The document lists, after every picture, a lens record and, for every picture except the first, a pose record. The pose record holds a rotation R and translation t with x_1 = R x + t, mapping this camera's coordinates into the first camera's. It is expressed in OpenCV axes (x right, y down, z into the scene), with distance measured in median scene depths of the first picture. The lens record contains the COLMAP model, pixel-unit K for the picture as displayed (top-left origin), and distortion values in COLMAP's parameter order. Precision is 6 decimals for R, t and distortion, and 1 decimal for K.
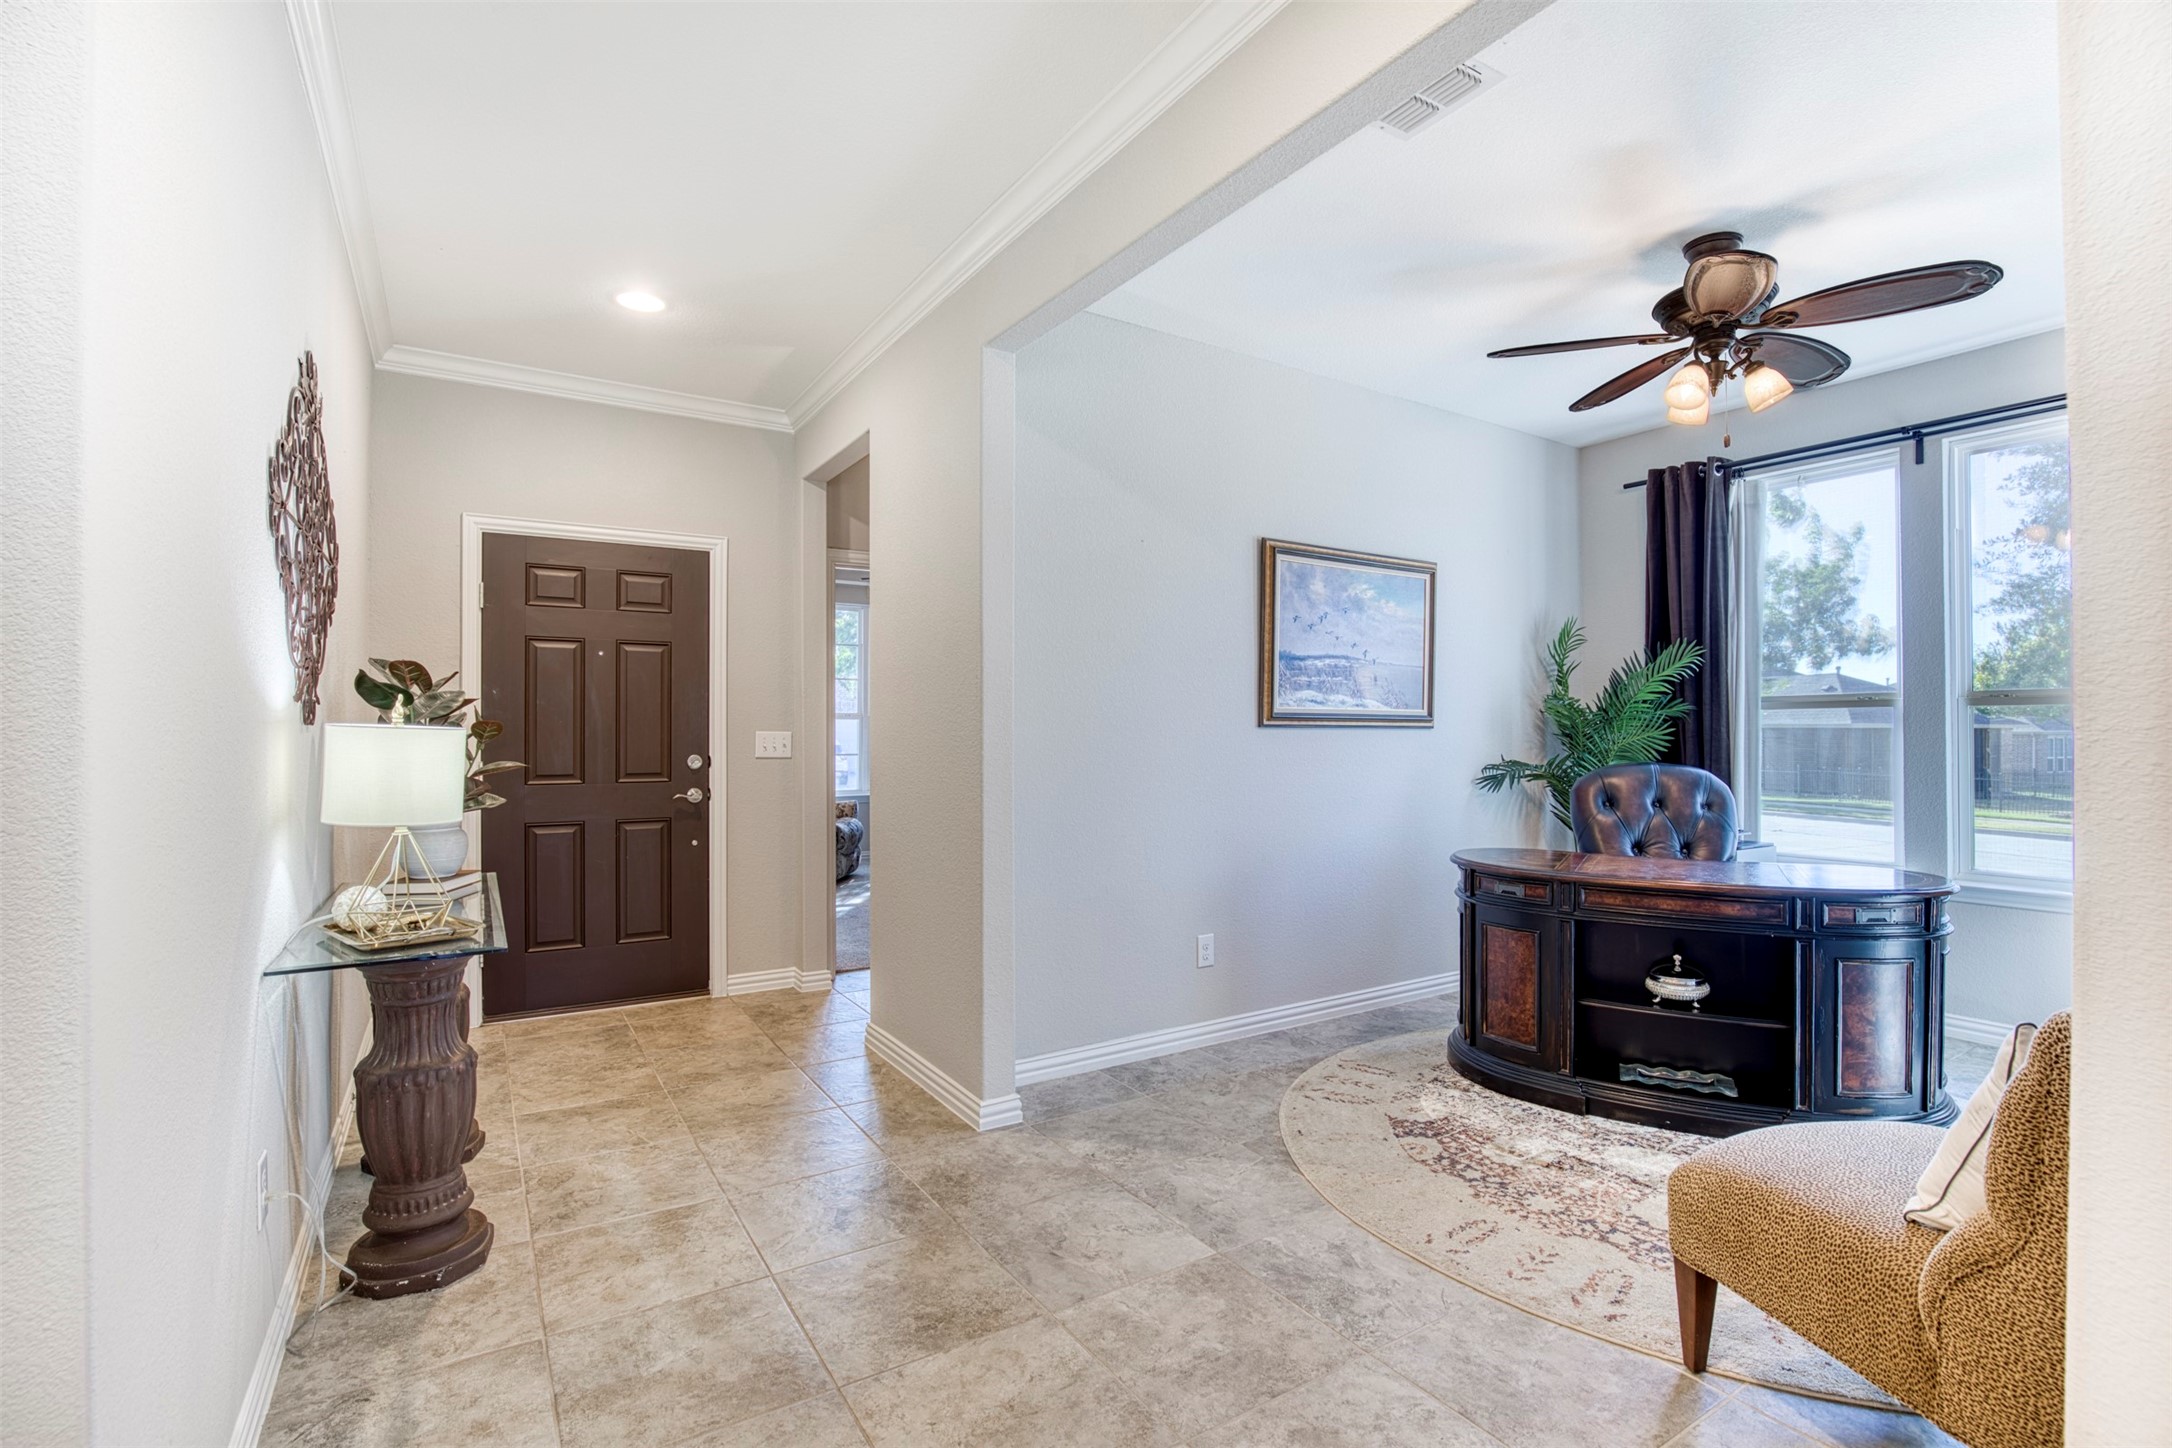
lens RADIAL K [[995.0, 0, 1075.1], [0, 995.0, 726.2], [0, 0, 1]] dist [-0.019575, 0.001377]
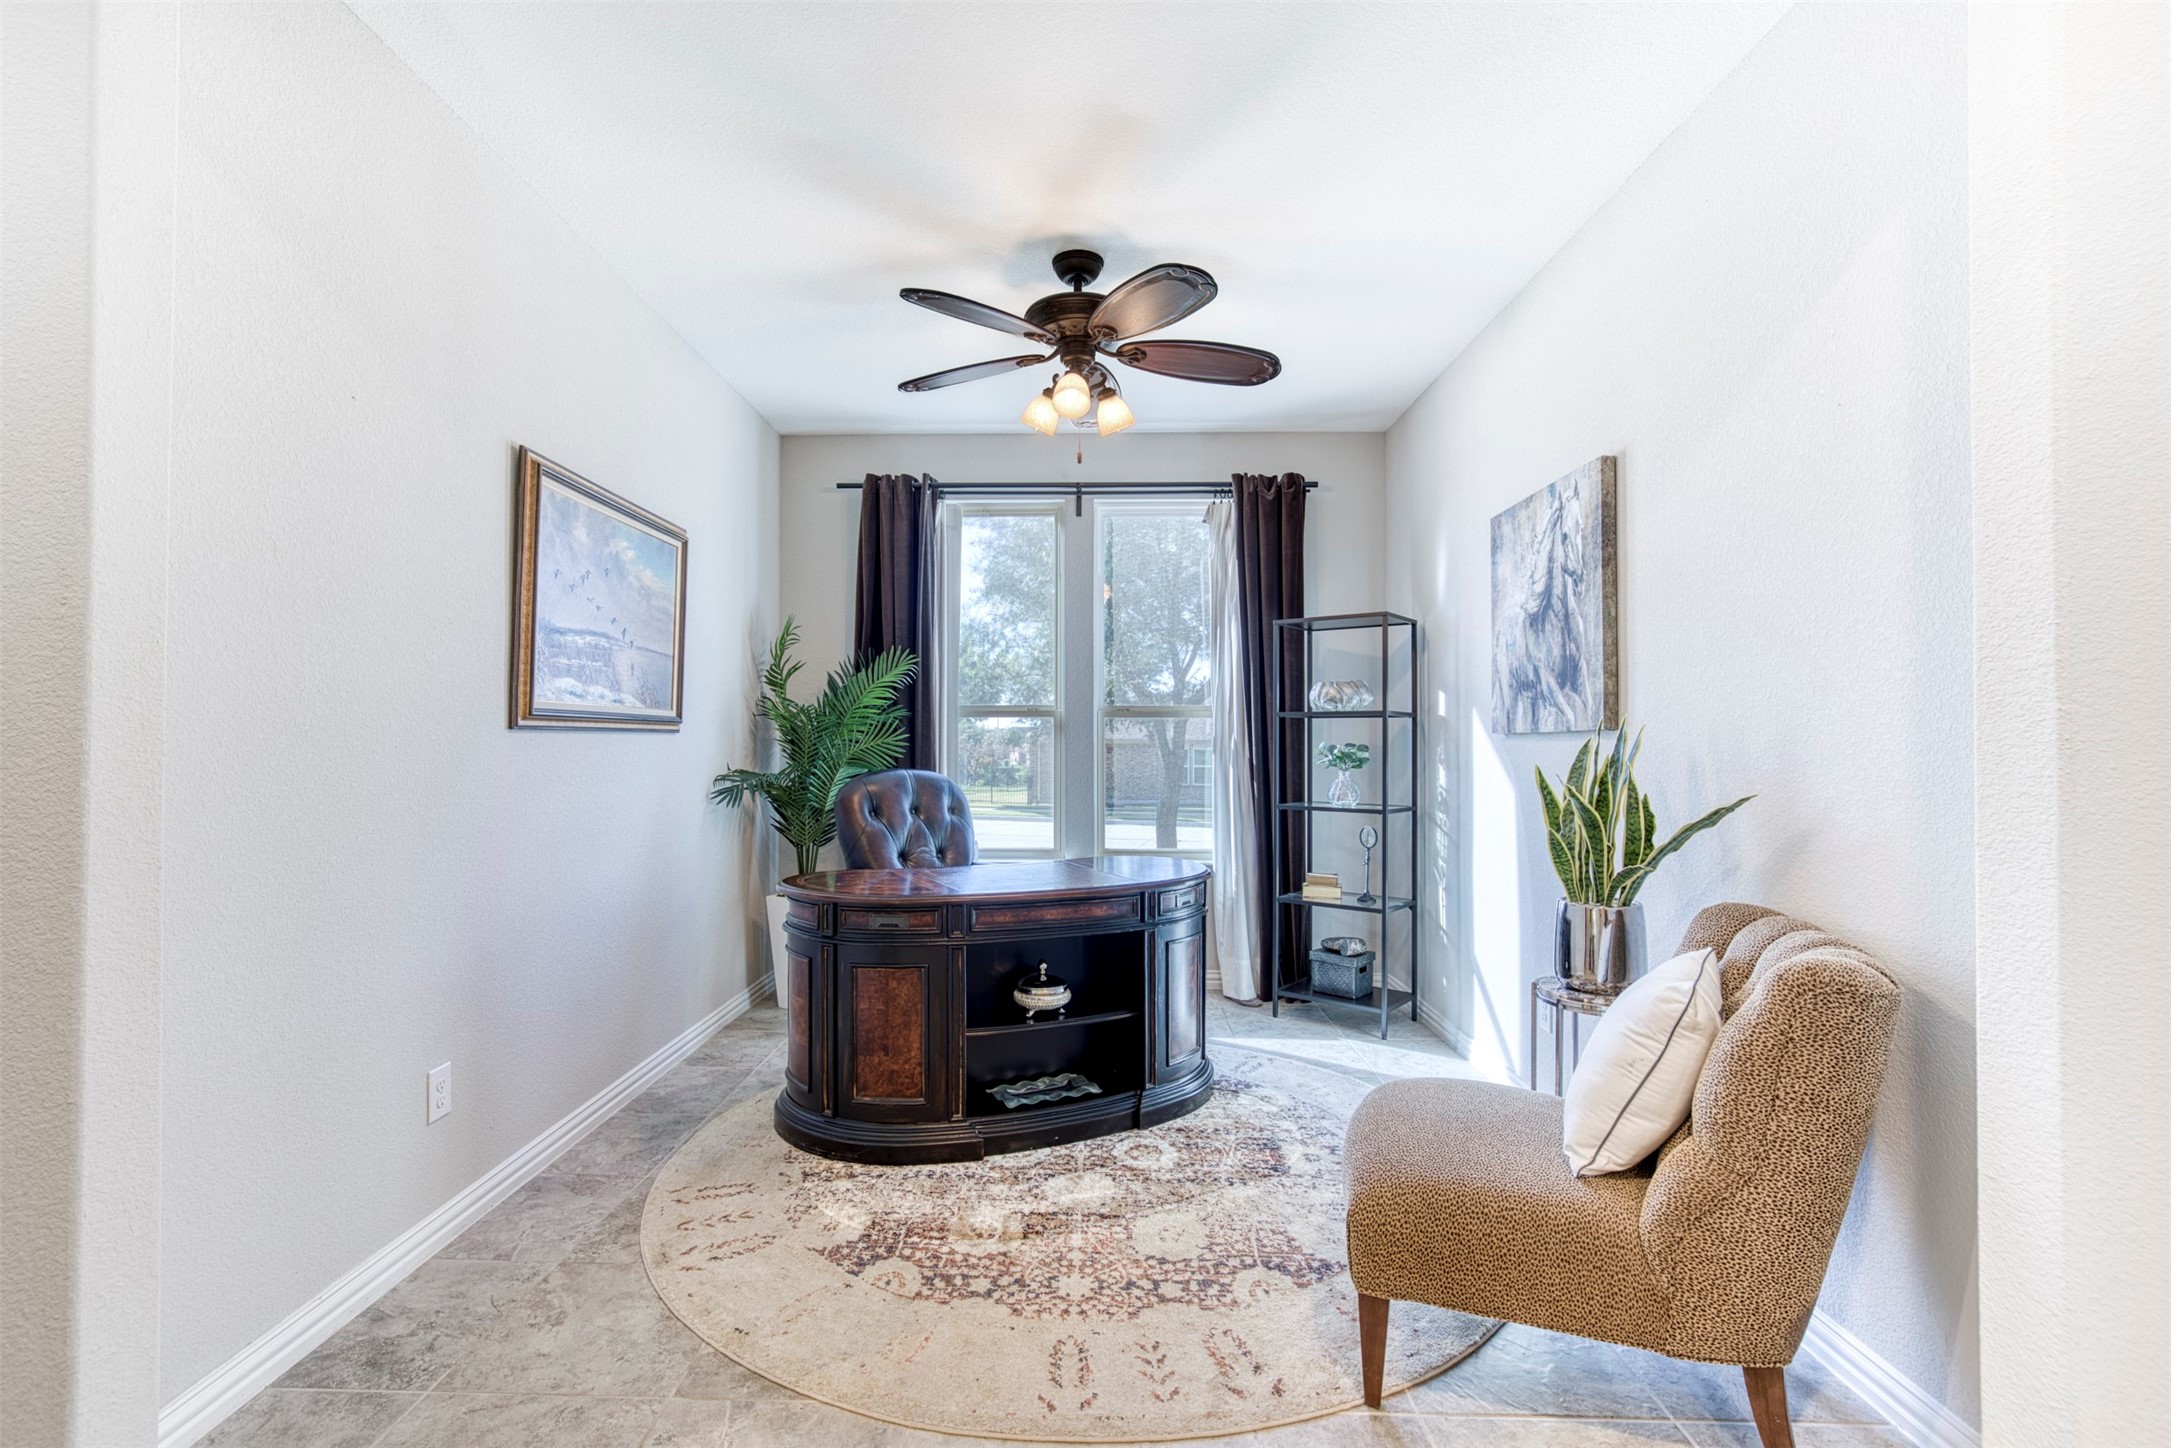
lens RADIAL K [[994.6, 0, 1080.6], [0, 994.6, 722.6], [0, 0, 1]] dist [-0.019575, 0.001377]
pose [[0.552591, 0.014386, 0.833328, -0.168754], [-0.007002, 0.999896, -0.012618, 0.002249], [-0.833423, 0.001137, 0.552635, 0.351675]]
